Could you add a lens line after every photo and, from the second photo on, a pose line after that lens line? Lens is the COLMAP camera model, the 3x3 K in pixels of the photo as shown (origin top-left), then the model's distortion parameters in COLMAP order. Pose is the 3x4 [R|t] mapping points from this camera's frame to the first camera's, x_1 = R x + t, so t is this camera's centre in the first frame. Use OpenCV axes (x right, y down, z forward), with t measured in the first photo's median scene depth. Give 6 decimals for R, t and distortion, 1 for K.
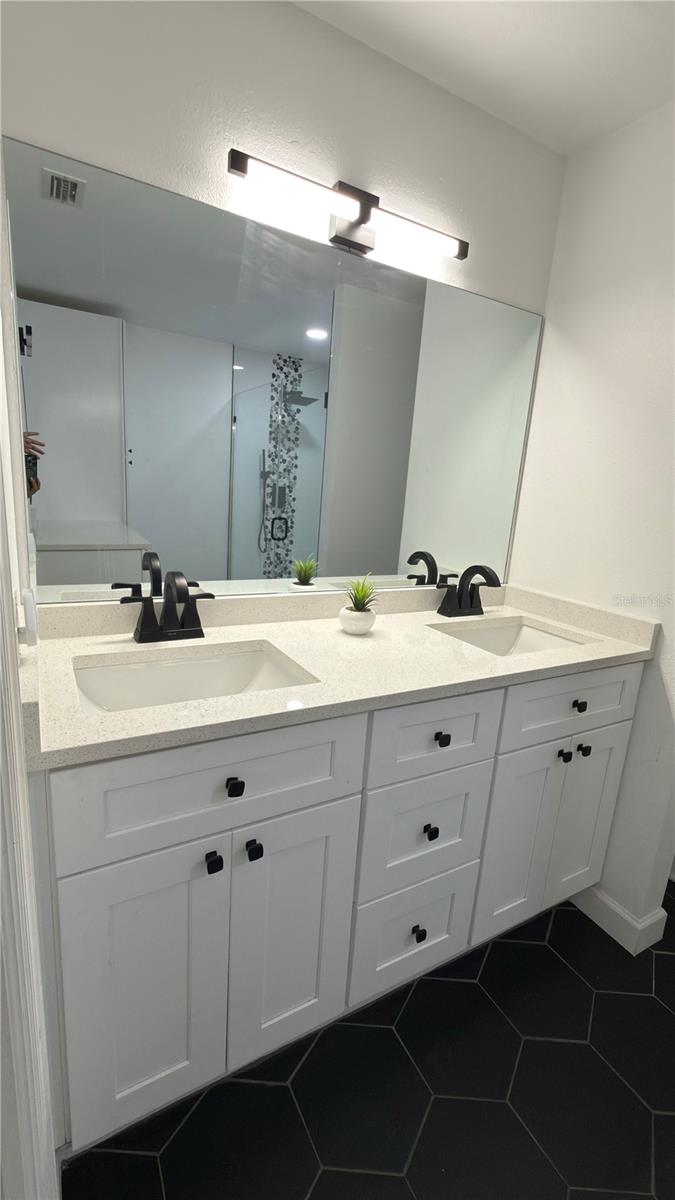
lens RADIAL K [[514.5, 0, 337.5], [0, 514.5, 600.0], [0, 0, 1]] dist [-0.000414, -0.000171]
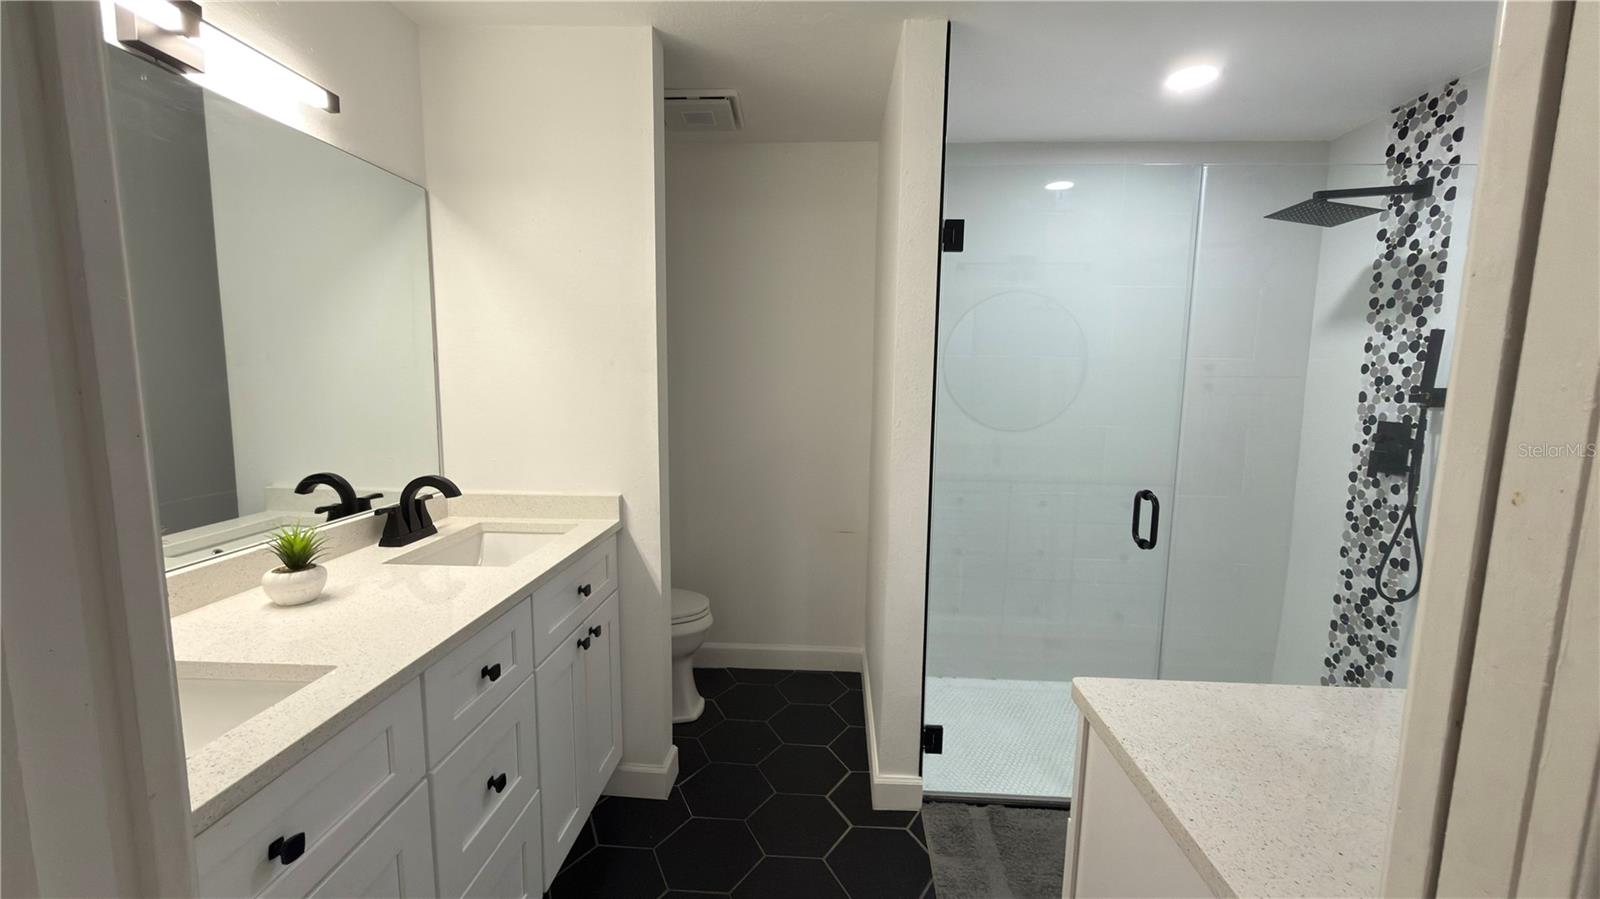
lens RADIAL K [[638.2, 0, 800.0], [0, 638.2, 449.5], [0, 0, 1]] dist [0.000185, 0.000393]
pose [[0.536149, -0.161745, 0.828482, -0.285982], [0.210425, 0.976096, 0.054387, -0.043504], [-0.817475, 0.145174, 0.557368, -0.089039]]
